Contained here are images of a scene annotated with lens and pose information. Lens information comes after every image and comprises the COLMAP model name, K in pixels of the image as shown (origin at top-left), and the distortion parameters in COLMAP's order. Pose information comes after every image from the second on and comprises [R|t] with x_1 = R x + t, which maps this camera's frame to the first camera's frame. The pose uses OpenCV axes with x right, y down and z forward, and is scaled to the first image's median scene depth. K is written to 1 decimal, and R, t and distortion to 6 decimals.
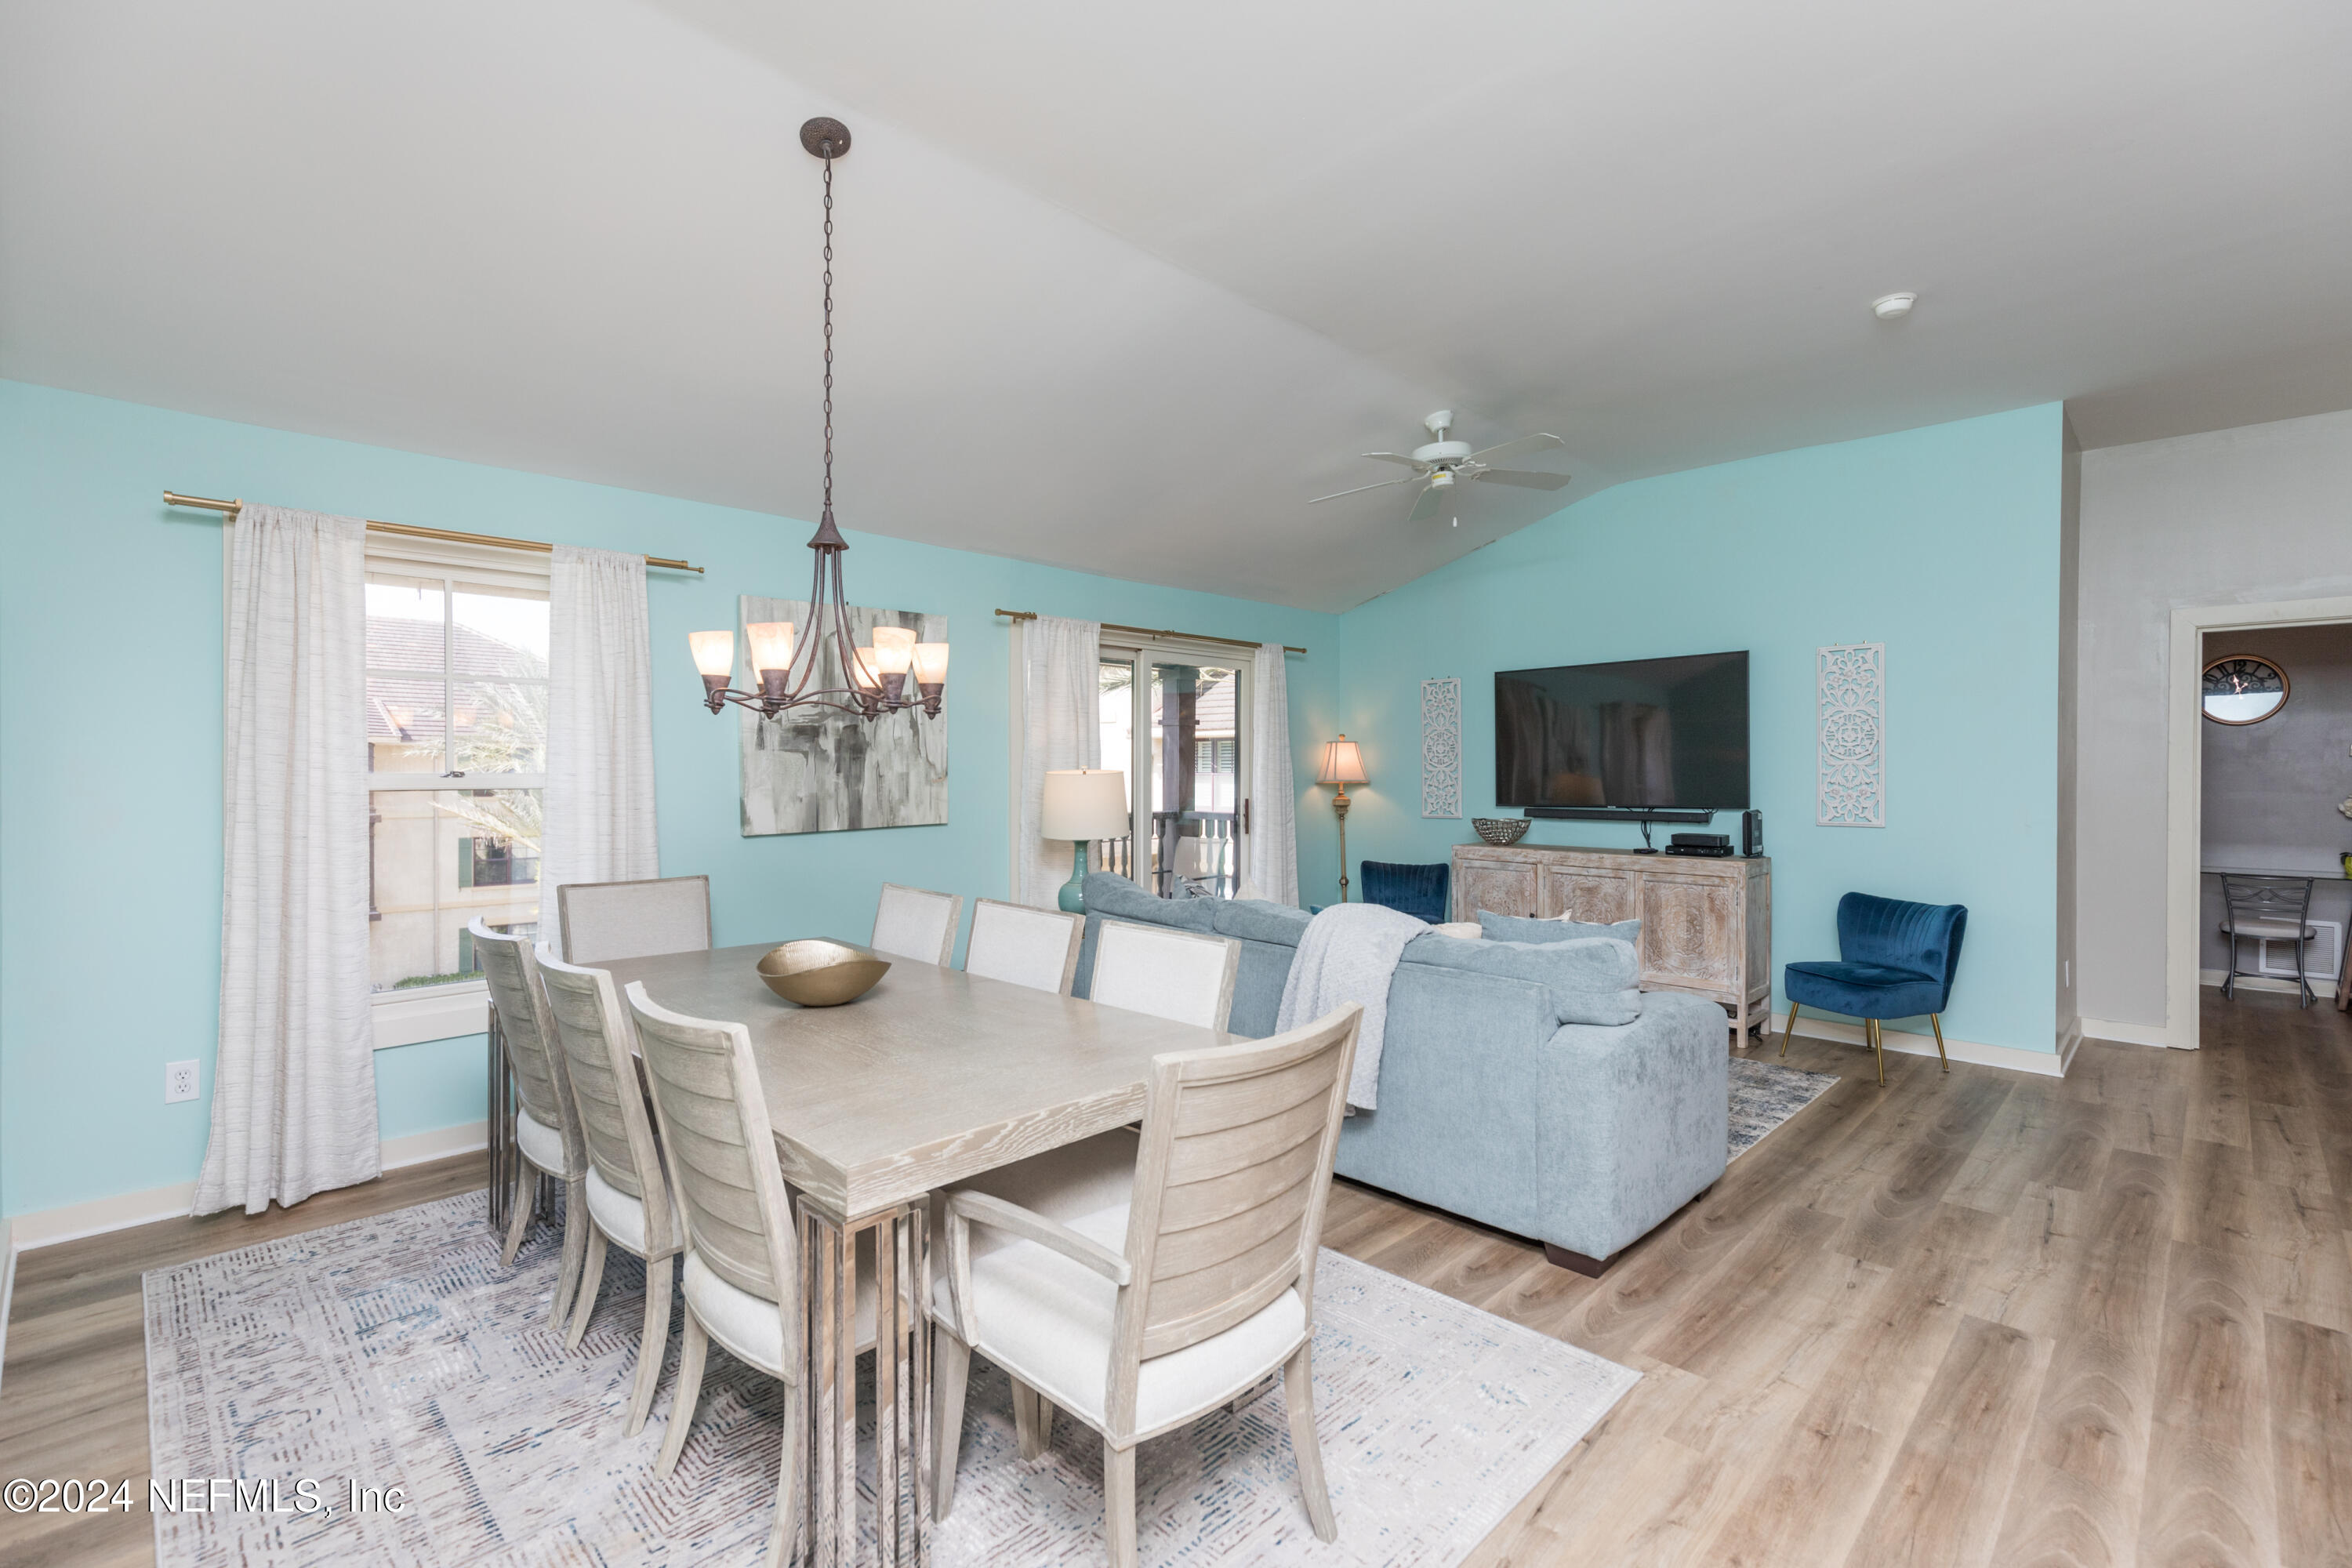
lens RADIAL K [[1069.4, 0, 1211.9], [0, 1069.4, 770.1], [0, 0, 1]] dist [0.017535, 0.000398]
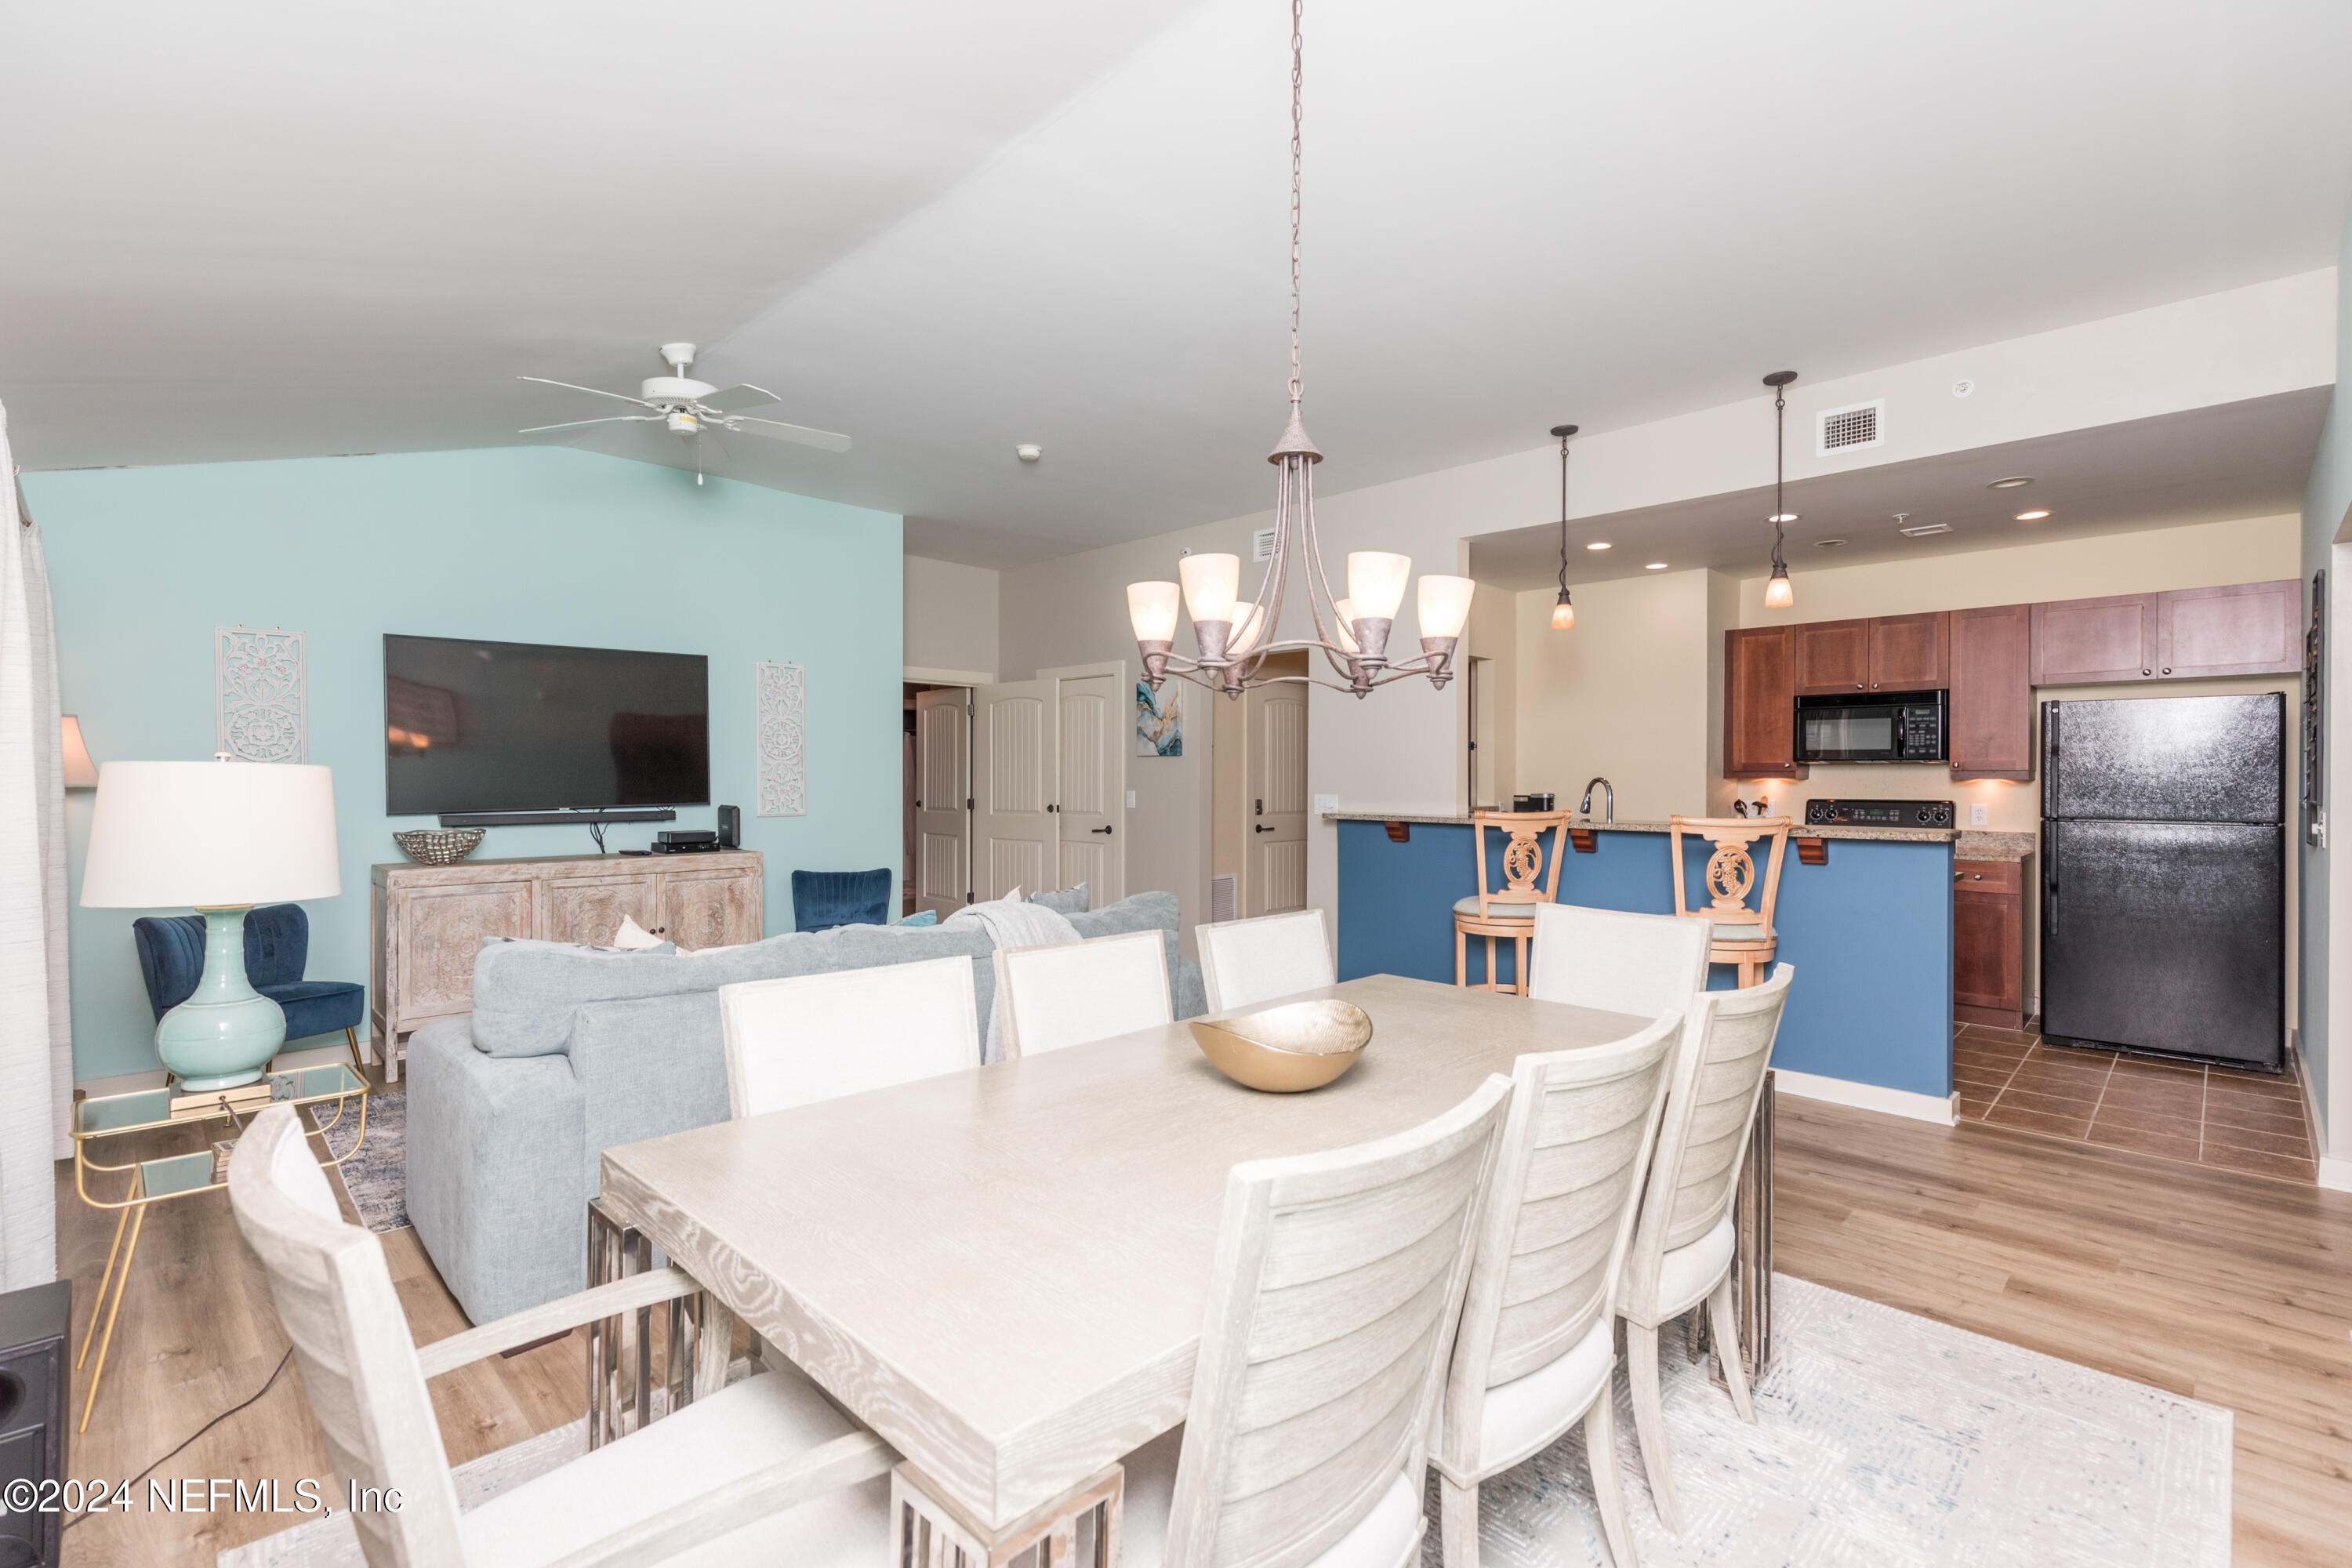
lens RADIAL K [[1060.9, 0, 1185.4], [0, 1060.9, 774.8], [0, 0, 1]] dist [-0.000642, -0.000056]
pose [[0.016629, 0.000357, 0.999862, -0.561843], [-0.002560, 0.999997, -0.000314, 0.005699], [-0.999858, -0.002554, 0.016630, 0.532733]]
